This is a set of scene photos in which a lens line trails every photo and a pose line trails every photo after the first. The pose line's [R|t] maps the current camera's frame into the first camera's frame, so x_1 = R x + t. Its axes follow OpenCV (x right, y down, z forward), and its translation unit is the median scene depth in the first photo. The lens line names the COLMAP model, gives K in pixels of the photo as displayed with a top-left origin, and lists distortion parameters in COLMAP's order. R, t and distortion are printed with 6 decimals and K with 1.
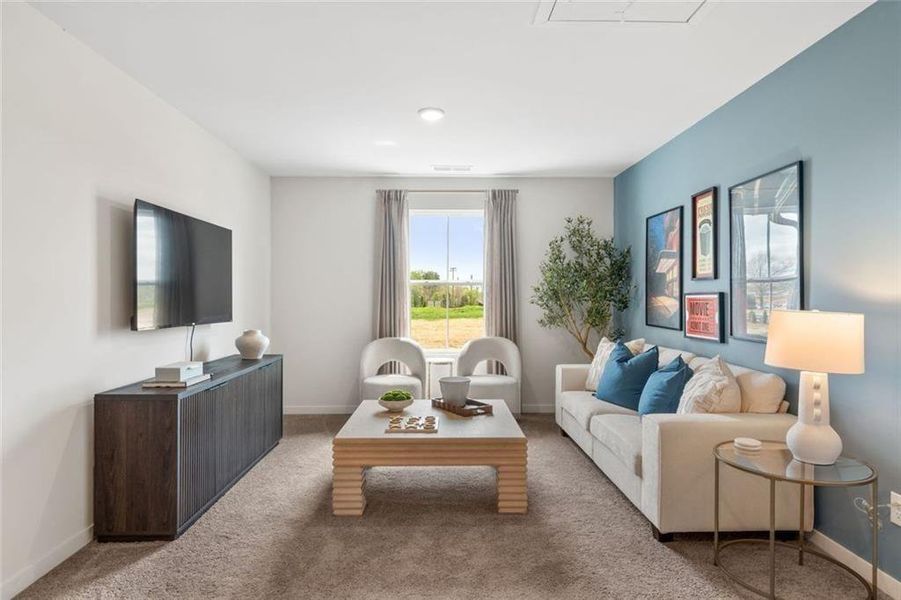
lens RADIAL K [[498.1, 0, 450.5], [0, 498.1, 300.0], [0, 0, 1]] dist [-0.002365, 0.000002]
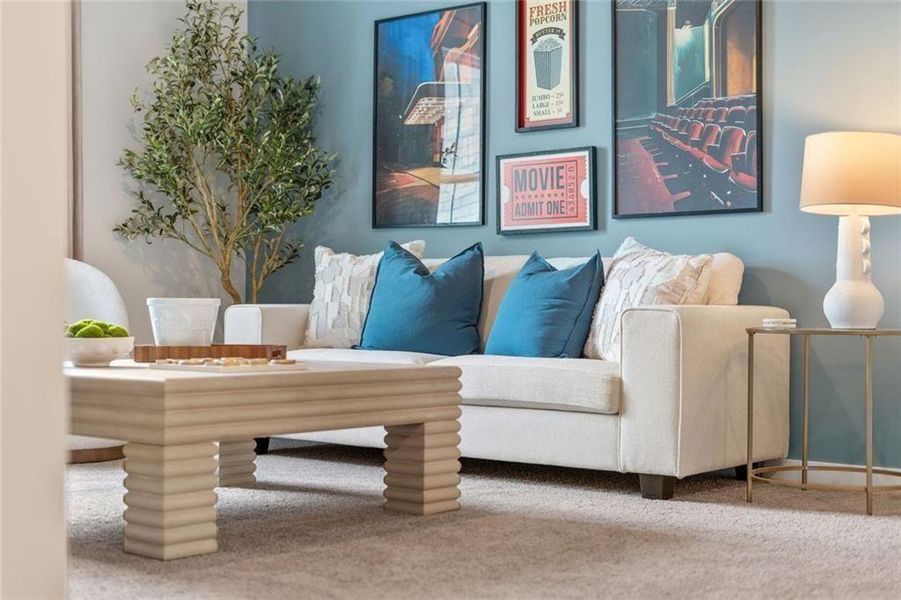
lens RADIAL K [[1273.7, 0, 450.5], [0, 1273.7, 300.0], [0, 0, 1]] dist [-0.080144, -0.015241]
pose [[0.674907, 0.005962, 0.737879, -0.672844], [-0.005712, 0.999980, -0.002855, 0.165364], [-0.737880, -0.002288, 0.674928, 0.072793]]
